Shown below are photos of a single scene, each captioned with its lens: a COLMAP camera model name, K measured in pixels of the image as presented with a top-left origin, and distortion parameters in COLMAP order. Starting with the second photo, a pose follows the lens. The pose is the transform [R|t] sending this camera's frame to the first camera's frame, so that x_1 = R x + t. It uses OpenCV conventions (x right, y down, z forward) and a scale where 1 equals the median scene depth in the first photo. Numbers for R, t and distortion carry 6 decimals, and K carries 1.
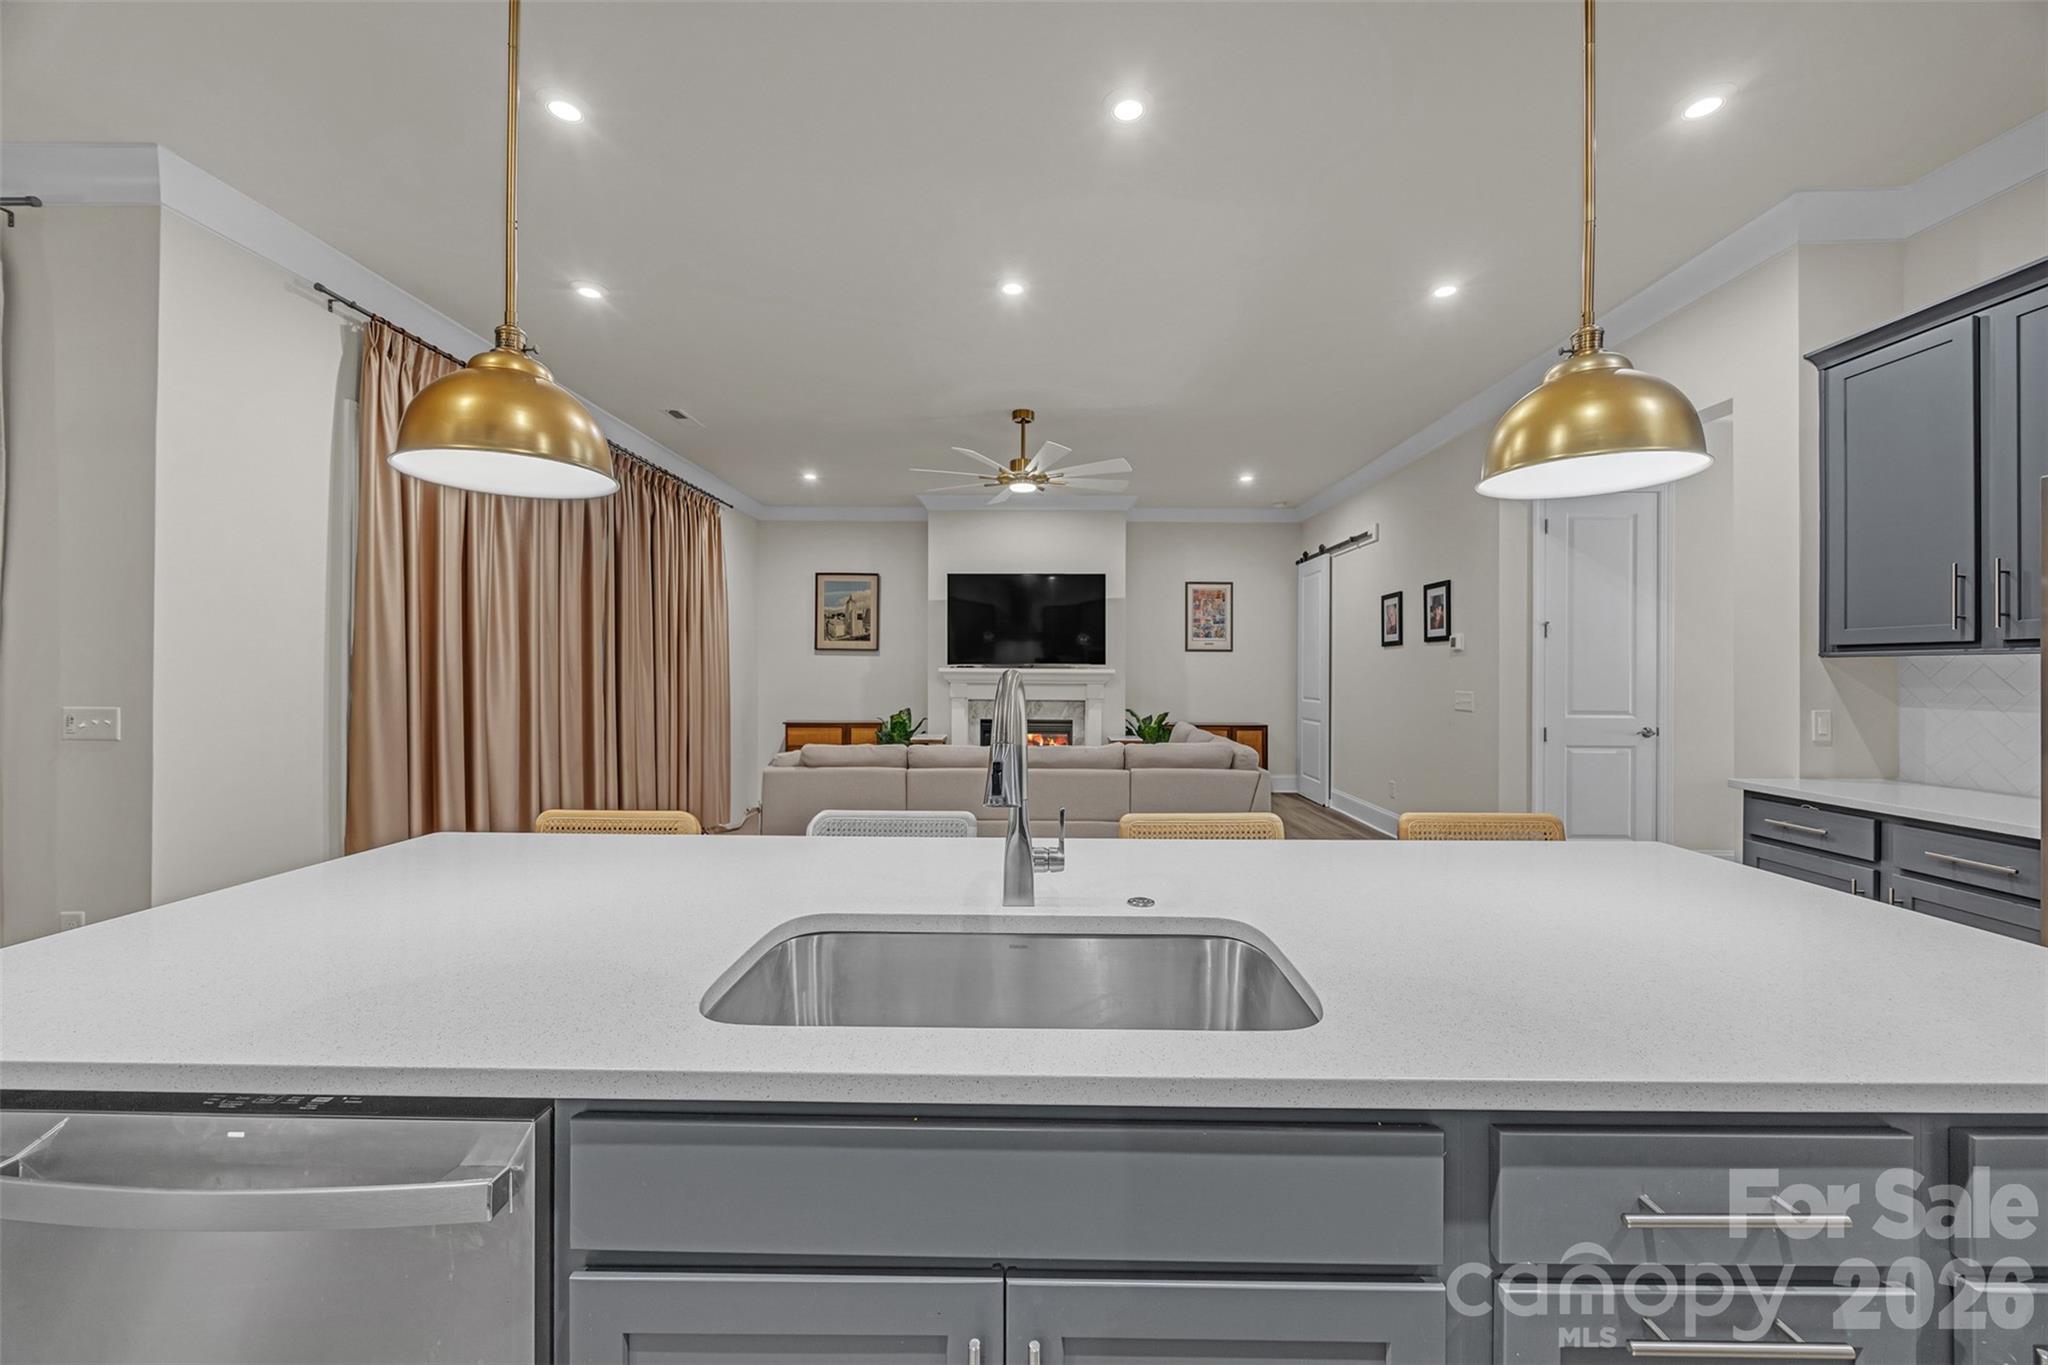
lens RADIAL K [[781.3, 0, 1042.8], [0, 781.3, 691.1], [0, 0, 1]] dist [-0.000130, -0.000030]
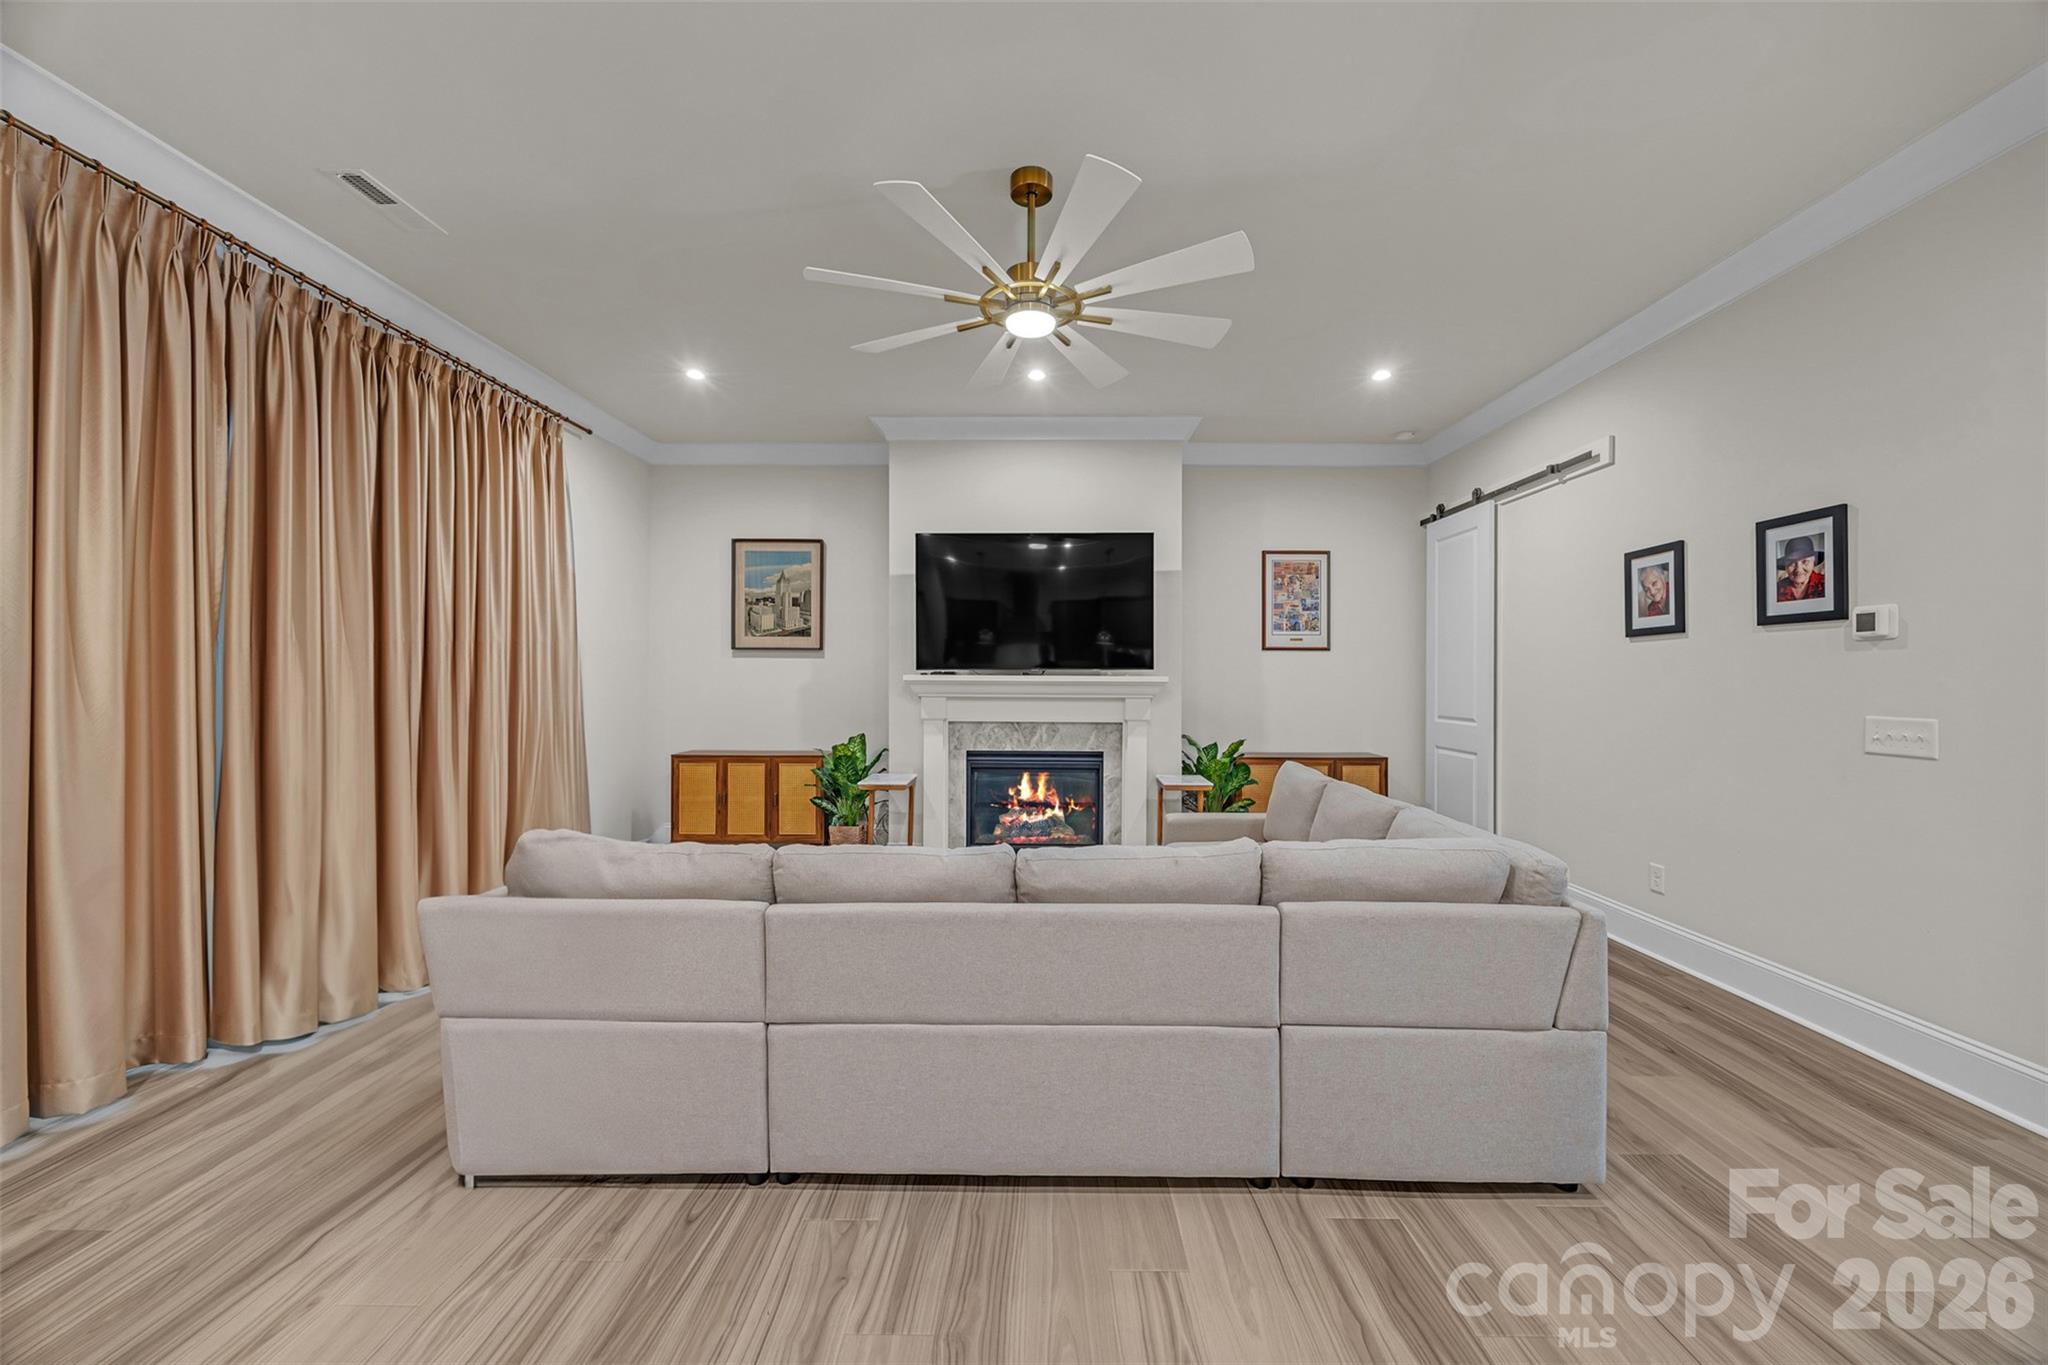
lens RADIAL K [[781.3, 0, 1042.8], [0, 781.3, 691.1], [0, 0, 1]] dist [-0.000130, -0.000030]
pose [[0.999977, -0.002311, -0.006423, -0.009593], [0.002252, 0.999956, -0.009102, -0.009058], [0.006444, 0.009087, 0.999938, 0.319651]]
